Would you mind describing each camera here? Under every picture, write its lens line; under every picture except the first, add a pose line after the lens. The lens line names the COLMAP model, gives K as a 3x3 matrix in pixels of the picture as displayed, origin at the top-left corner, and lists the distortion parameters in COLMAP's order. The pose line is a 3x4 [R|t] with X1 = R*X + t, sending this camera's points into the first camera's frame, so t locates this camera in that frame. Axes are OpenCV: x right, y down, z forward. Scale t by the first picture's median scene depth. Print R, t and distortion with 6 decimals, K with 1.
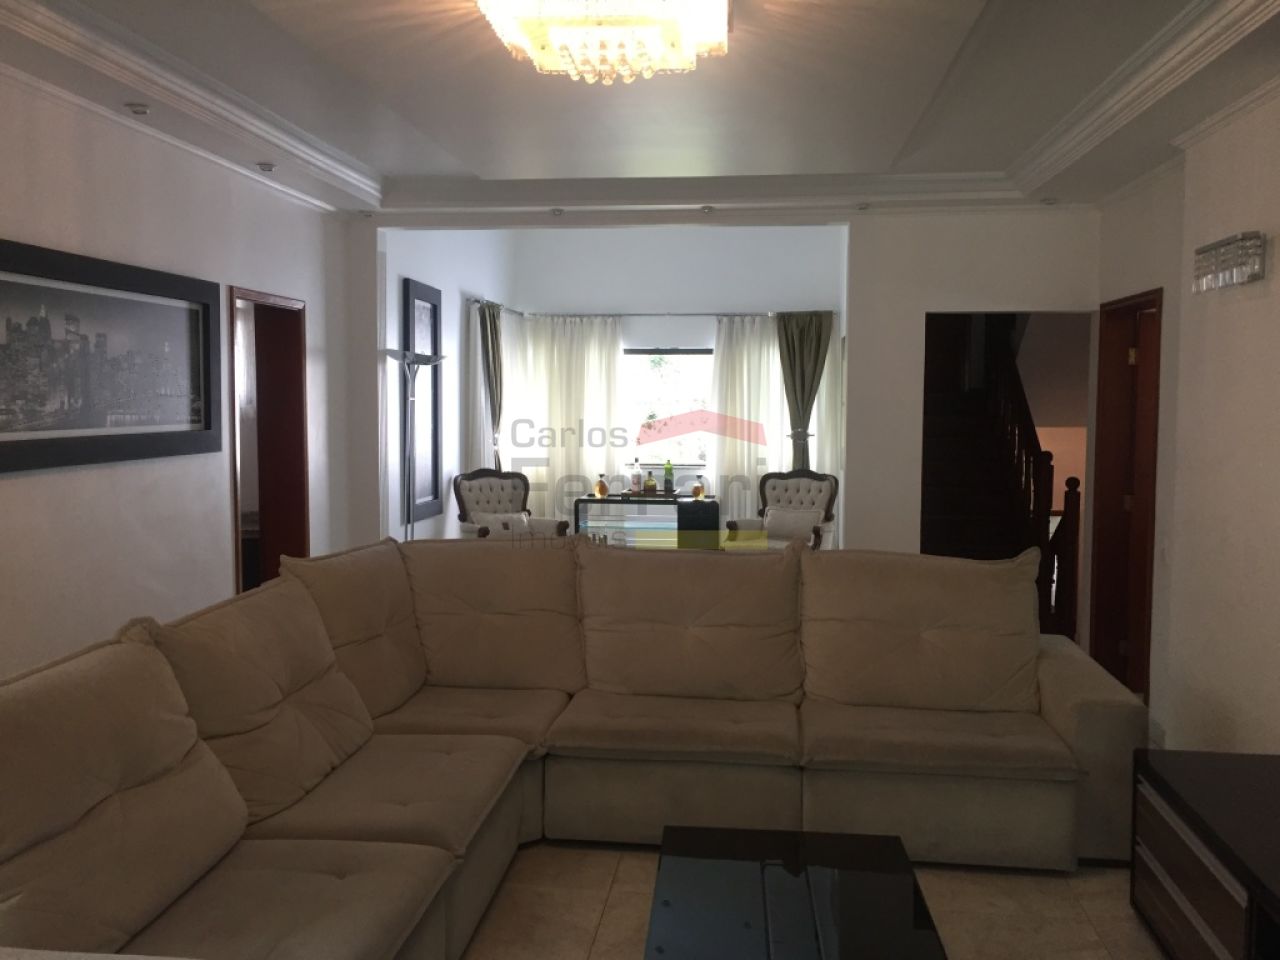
lens RADIAL K [[1122.0, 0, 638.7], [0, 1122.0, 479.3], [0, 0, 1]] dist [0.037163, -0.000596]
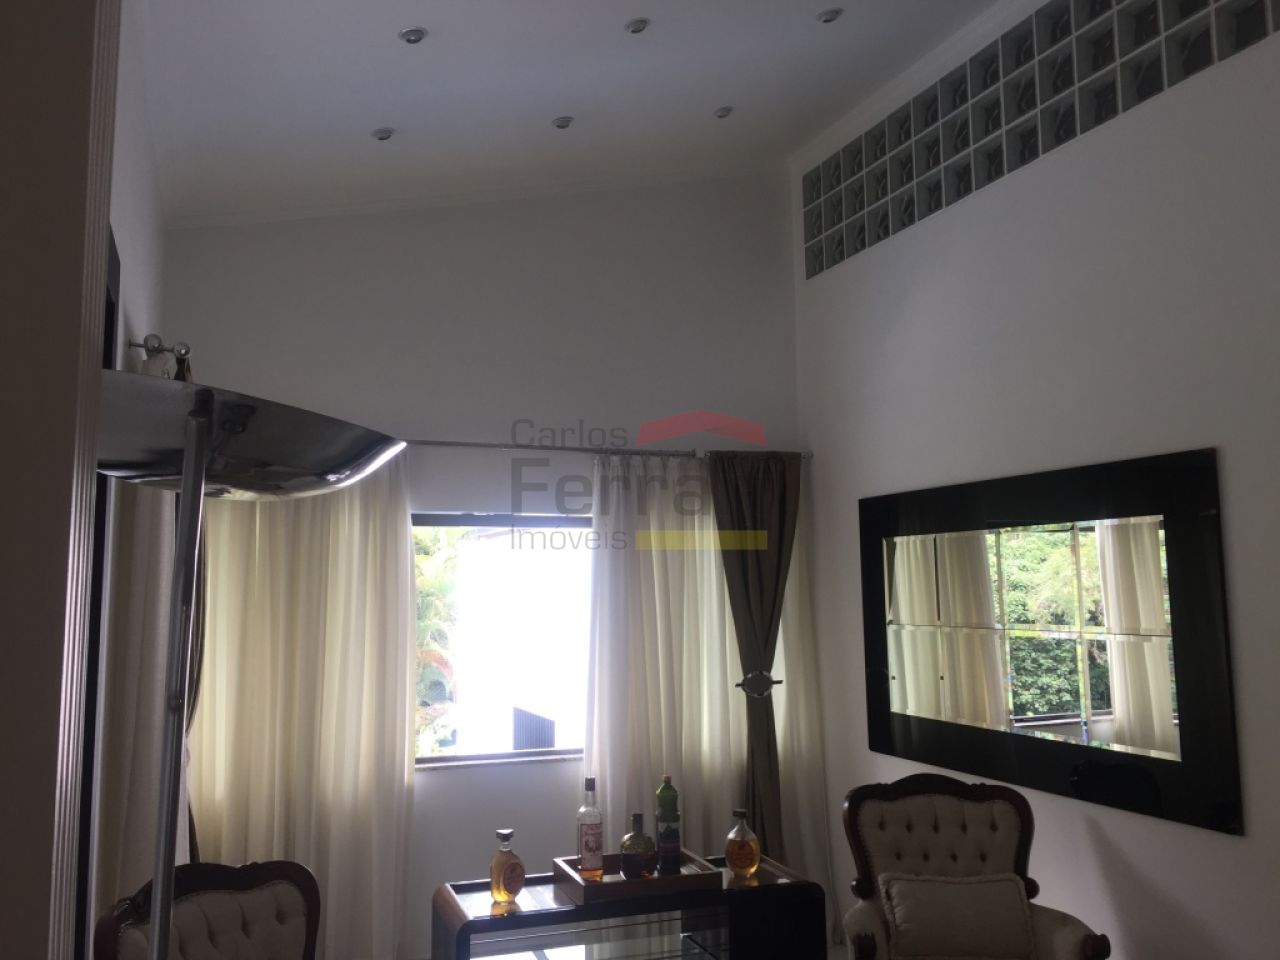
lens RADIAL K [[1122.0, 0, 640.5], [0, 1122.0, 476.3], [0, 0, 1]] dist [0.037163, -0.000596]
pose [[0.884498, 0.035207, 0.465213, -0.151763], [0.044691, 0.986169, -0.159602, -0.052920], [-0.464398, 0.161959, 0.870692, 0.552851]]
